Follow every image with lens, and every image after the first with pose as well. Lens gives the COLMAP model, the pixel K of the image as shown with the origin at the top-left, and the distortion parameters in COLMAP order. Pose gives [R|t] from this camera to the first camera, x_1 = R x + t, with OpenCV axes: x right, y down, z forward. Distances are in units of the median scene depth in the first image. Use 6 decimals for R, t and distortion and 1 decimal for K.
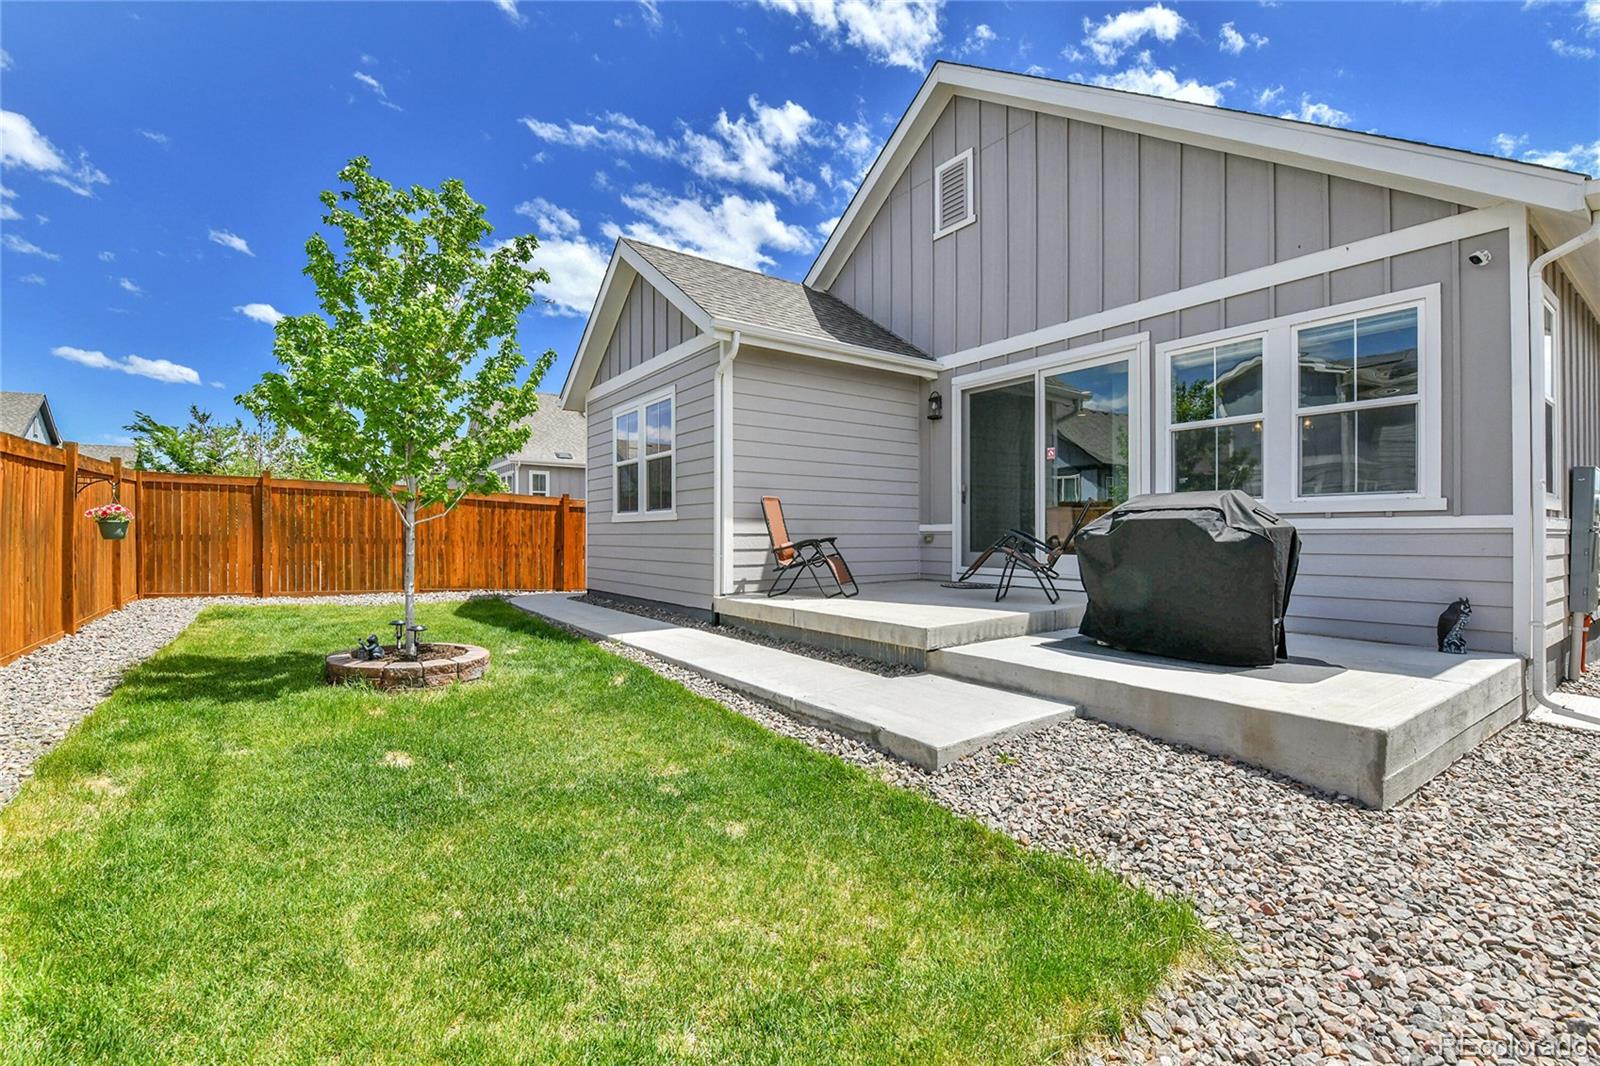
lens RADIAL K [[707.4, 0, 805.5], [0, 707.4, 531.3], [0, 0, 1]] dist [-0.003954, -0.000379]
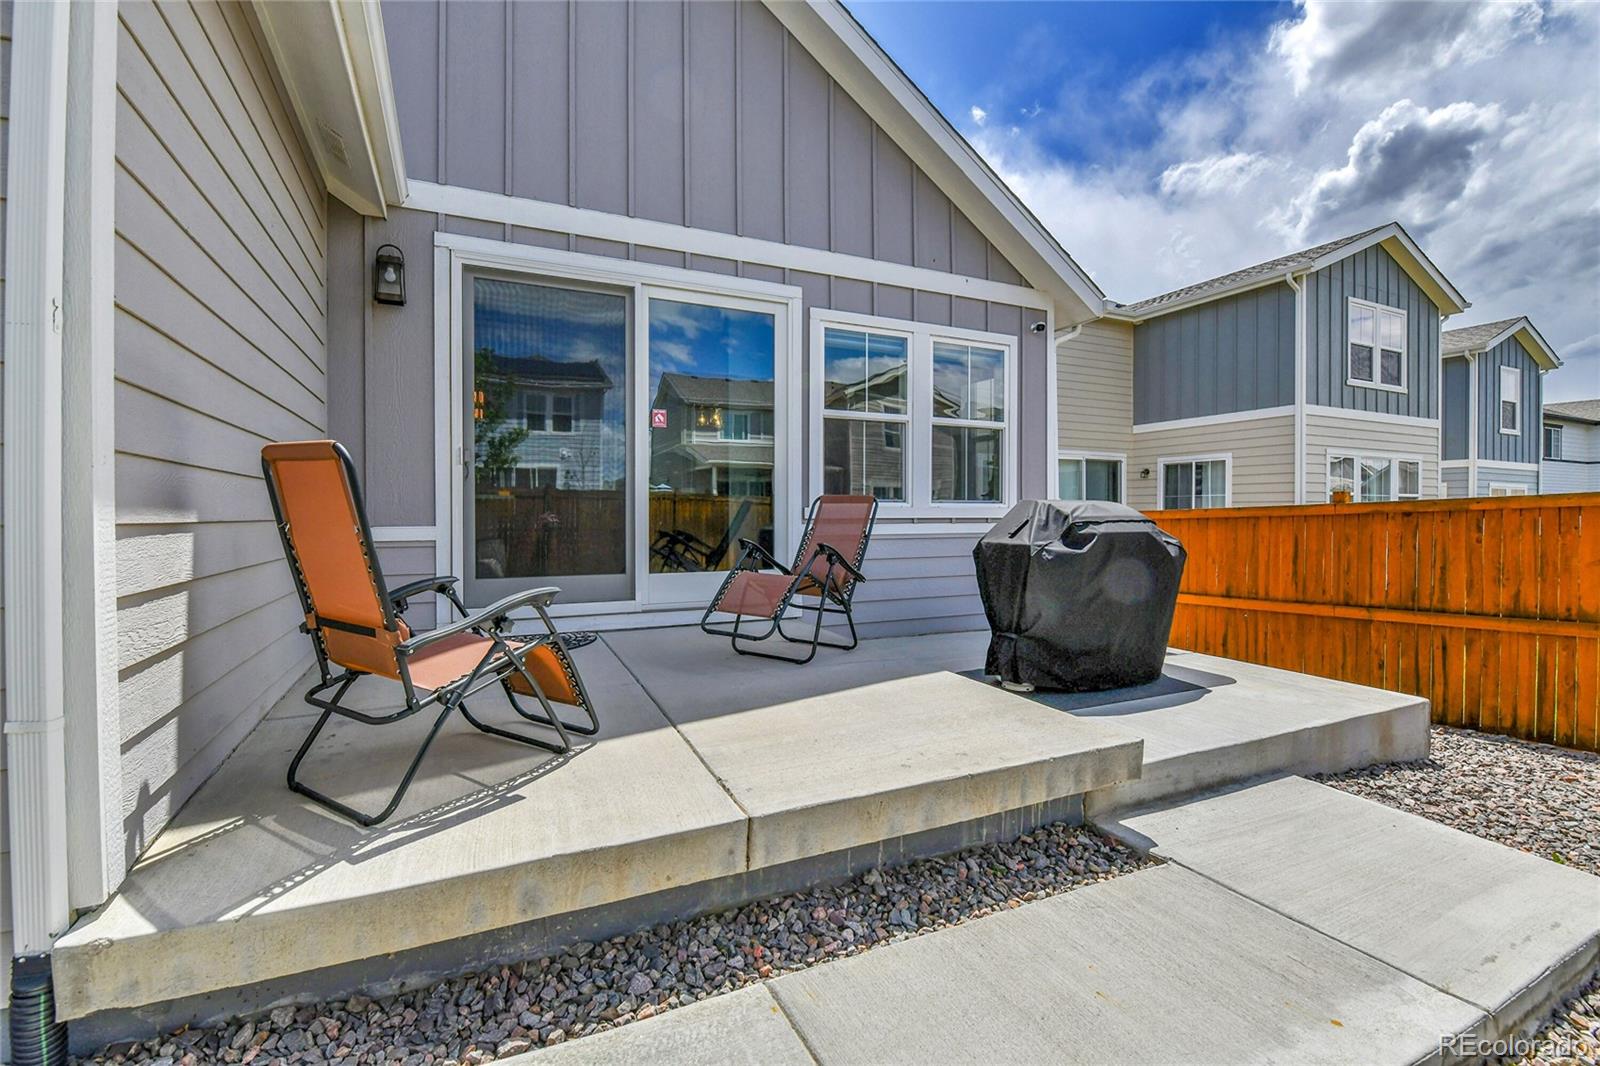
lens RADIAL K [[707.4, 0, 801.9], [0, 707.4, 526.3], [0, 0, 1]] dist [-0.003954, -0.000379]
pose [[0.179833, -0.014138, 0.983596, -0.312544], [-0.002801, 0.999885, 0.014884, -0.025270], [-0.983693, -0.005432, 0.179772, 0.876556]]
